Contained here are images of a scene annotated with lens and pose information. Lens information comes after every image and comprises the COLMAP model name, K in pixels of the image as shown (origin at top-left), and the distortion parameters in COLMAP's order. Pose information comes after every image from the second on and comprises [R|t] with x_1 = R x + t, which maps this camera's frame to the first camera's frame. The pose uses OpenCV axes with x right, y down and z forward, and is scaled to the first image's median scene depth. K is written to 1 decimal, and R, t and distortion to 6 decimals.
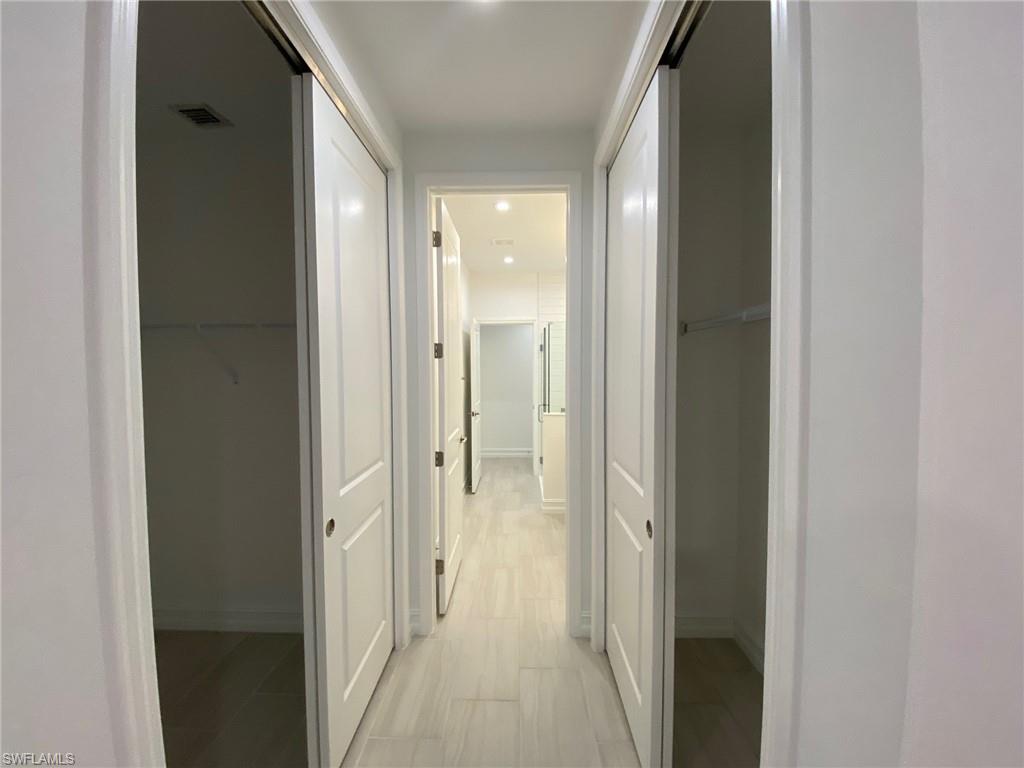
lens RADIAL K [[415.1, 0, 511.2], [0, 415.1, 379.7], [0, 0, 1]] dist [-0.007441, -0.000097]
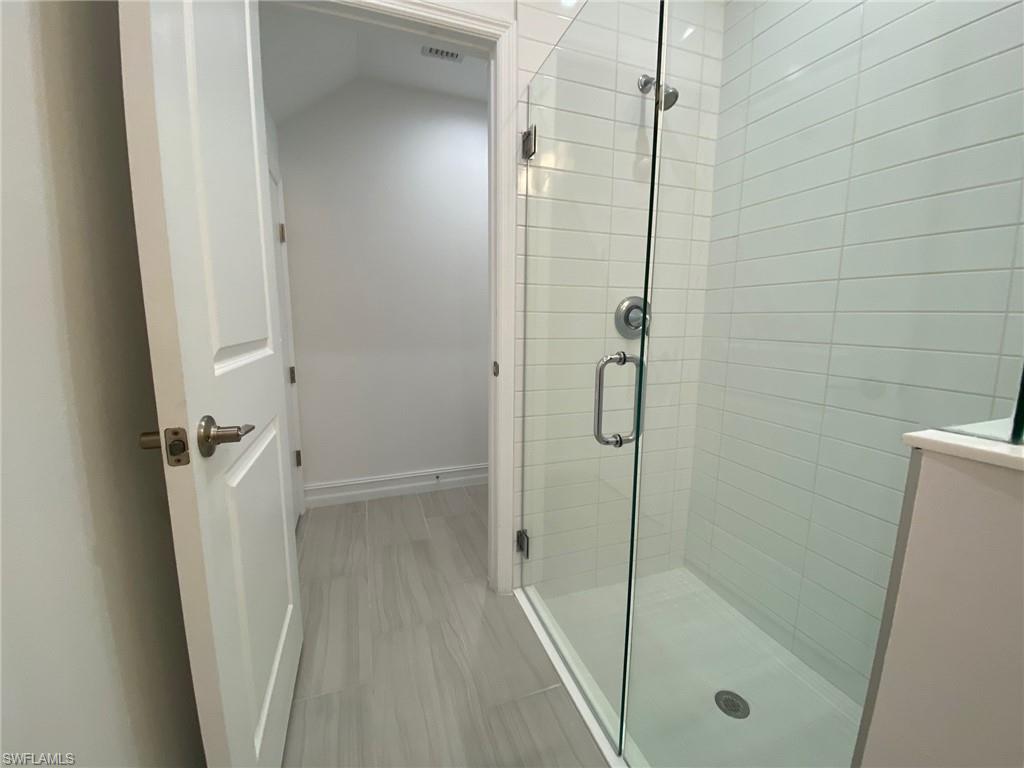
lens RADIAL K [[415.1, 0, 515.0], [0, 415.1, 379.6], [0, 0, 1]] dist [-0.007441, -0.000097]
pose [[0.930959, -0.041388, 0.362771, -0.038540], [0.000428, 0.993678, 0.112270, 0.045077], [-0.365124, -0.104364, 0.925090, 0.767809]]
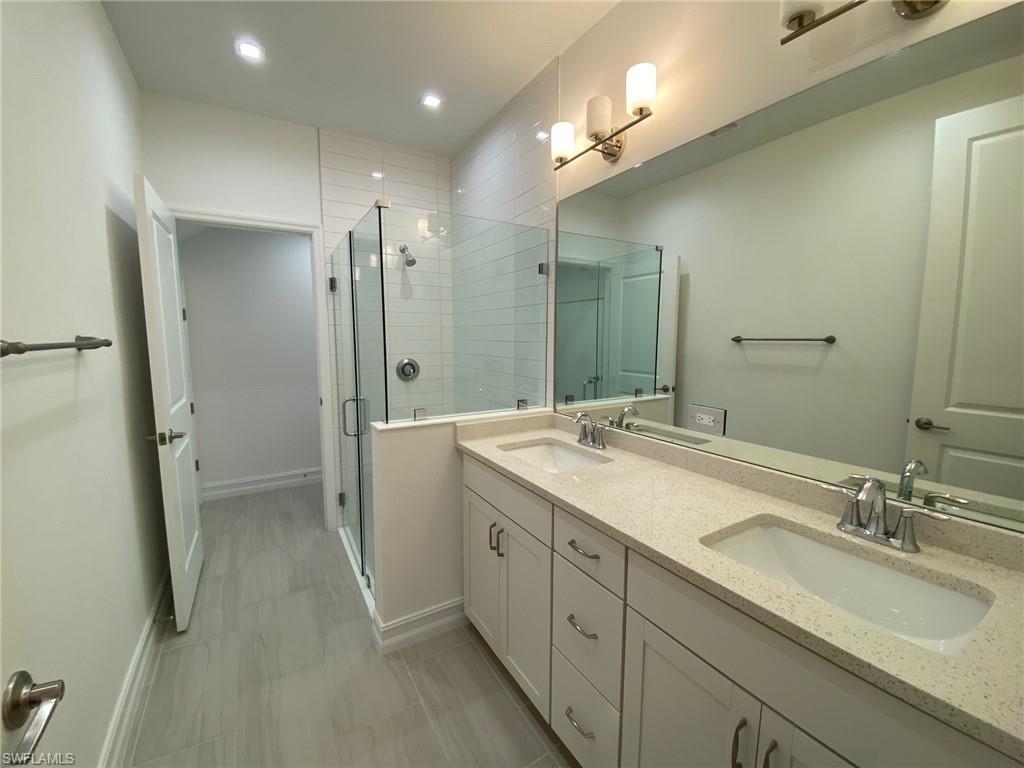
lens RADIAL K [[415.1, 0, 511.9], [0, 415.1, 382.9], [0, 0, 1]] dist [-0.007441, -0.000097]
pose [[0.844706, -0.051840, 0.532715, -0.019159], [0.009795, 0.996629, 0.081455, 0.005039], [-0.535142, -0.063588, 0.842366, 0.467947]]
